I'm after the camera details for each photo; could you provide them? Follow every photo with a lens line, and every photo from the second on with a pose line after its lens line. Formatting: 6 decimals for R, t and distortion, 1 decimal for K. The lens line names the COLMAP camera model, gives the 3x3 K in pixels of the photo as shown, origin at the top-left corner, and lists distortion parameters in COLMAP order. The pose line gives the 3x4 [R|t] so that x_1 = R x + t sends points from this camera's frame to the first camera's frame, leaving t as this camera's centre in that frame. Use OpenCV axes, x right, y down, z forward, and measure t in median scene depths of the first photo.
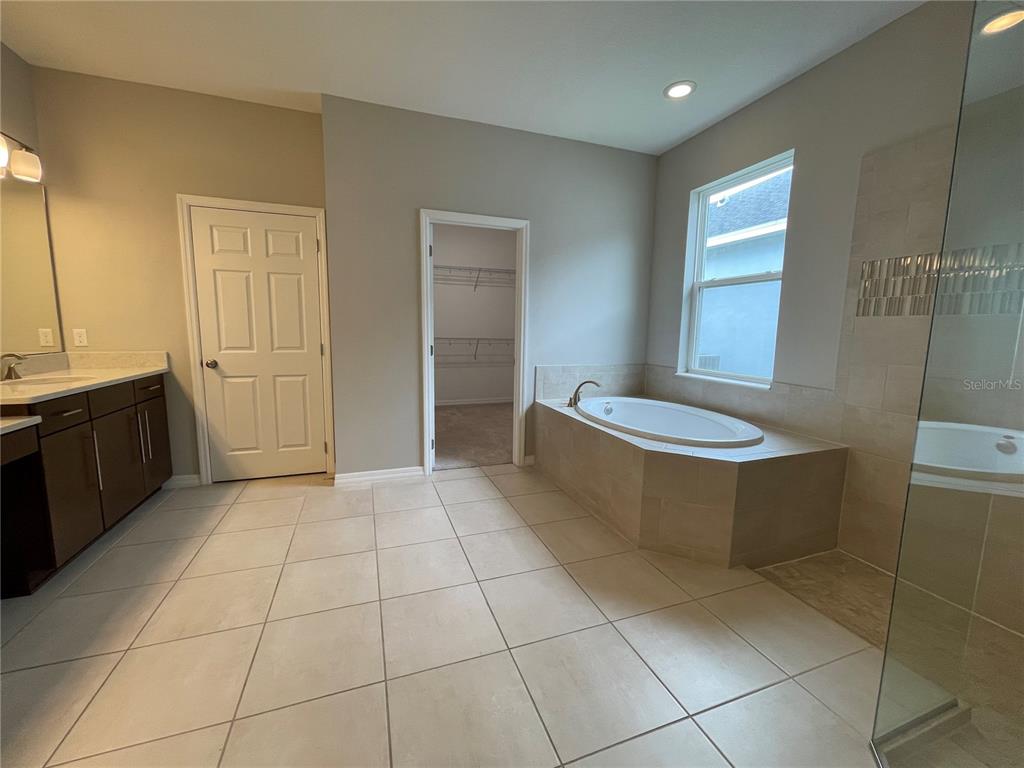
lens RADIAL K [[413.7, 0, 502.1], [0, 413.7, 380.4], [0, 0, 1]] dist [-0.003349, 0.001698]
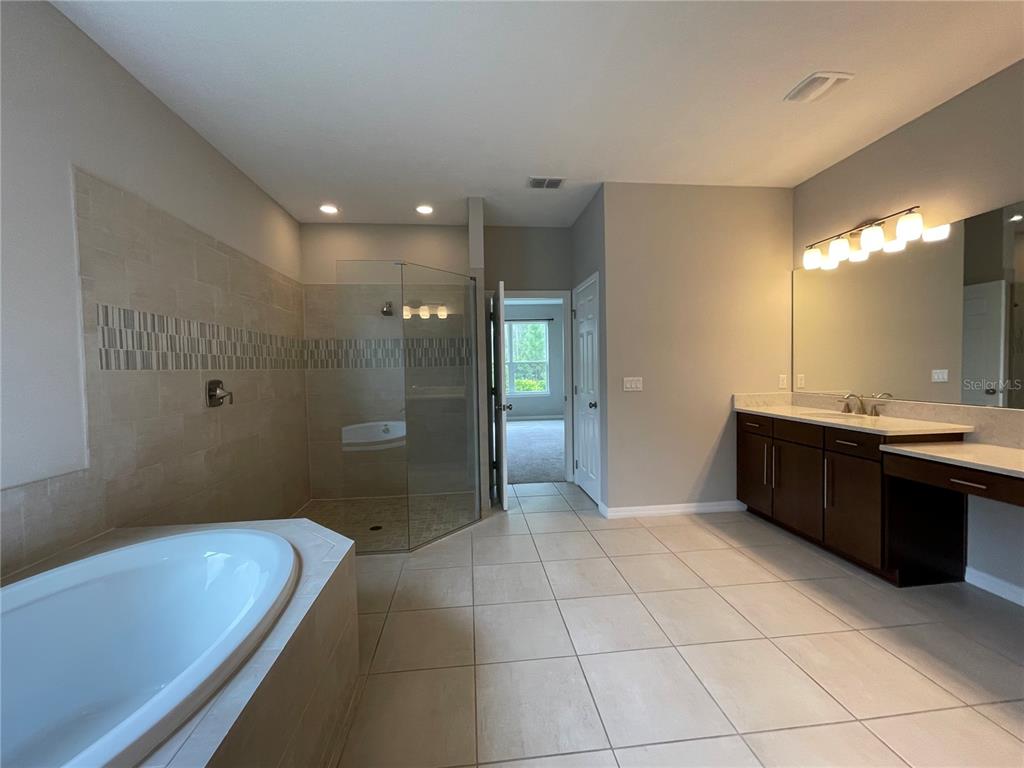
lens RADIAL K [[413.7, 0, 511.5], [0, 413.7, 381.4], [0, 0, 1]] dist [-0.003349, 0.001698]
pose [[-0.976458, -0.001905, 0.215700, -0.083071], [0.033021, 0.986855, 0.158196, -0.195099], [-0.213166, 0.161595, -0.963560, 1.343060]]
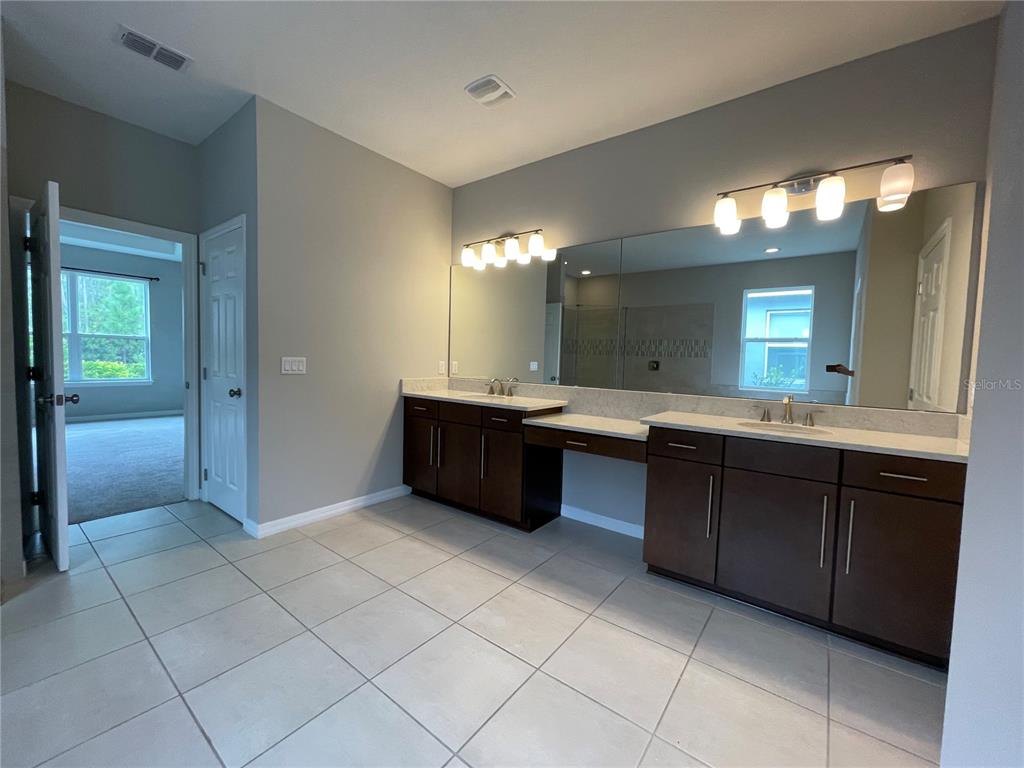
lens RADIAL K [[413.7, 0, 509.0], [0, 413.7, 381.7], [0, 0, 1]] dist [-0.003349, 0.001698]
pose [[-0.828703, -0.007568, -0.559637, -0.039951], [-0.110345, 0.982492, 0.150111, -0.147291], [0.548703, 0.186151, -0.815029, 1.179628]]
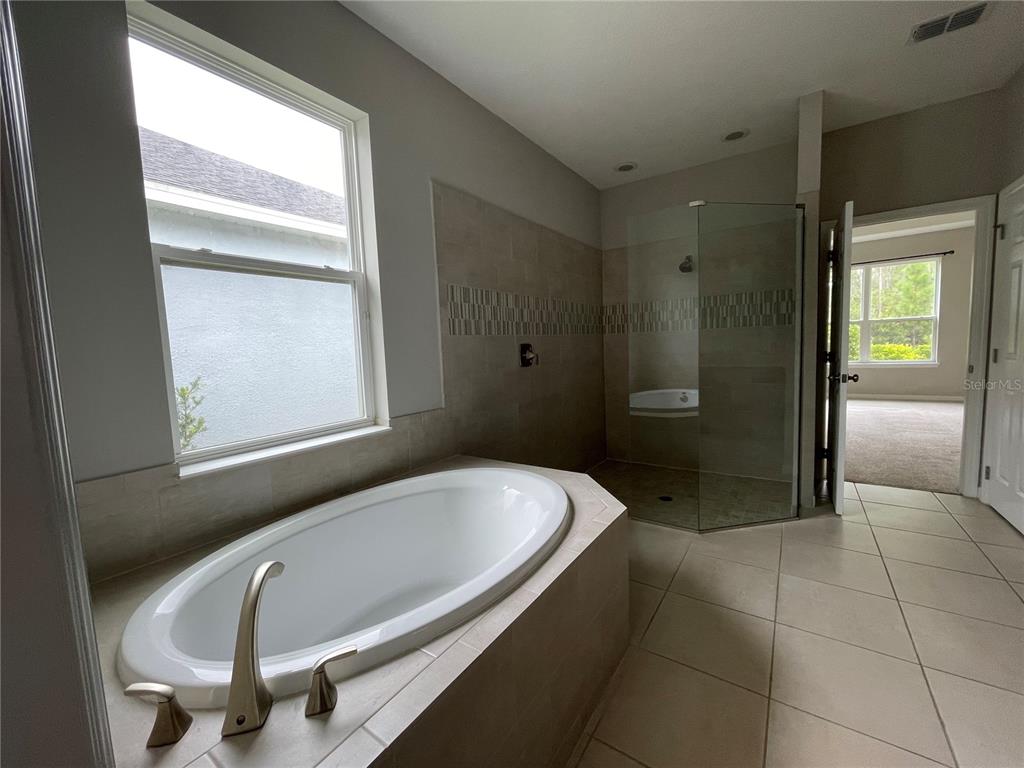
lens RADIAL K [[413.7, 0, 511.2], [0, 413.7, 381.6], [0, 0, 1]] dist [-0.003349, 0.001698]
pose [[-0.598340, -0.058515, 0.799103, -0.082609], [0.133565, 0.976091, 0.171484, -0.166330], [-0.790032, 0.209338, -0.576218, 1.264736]]
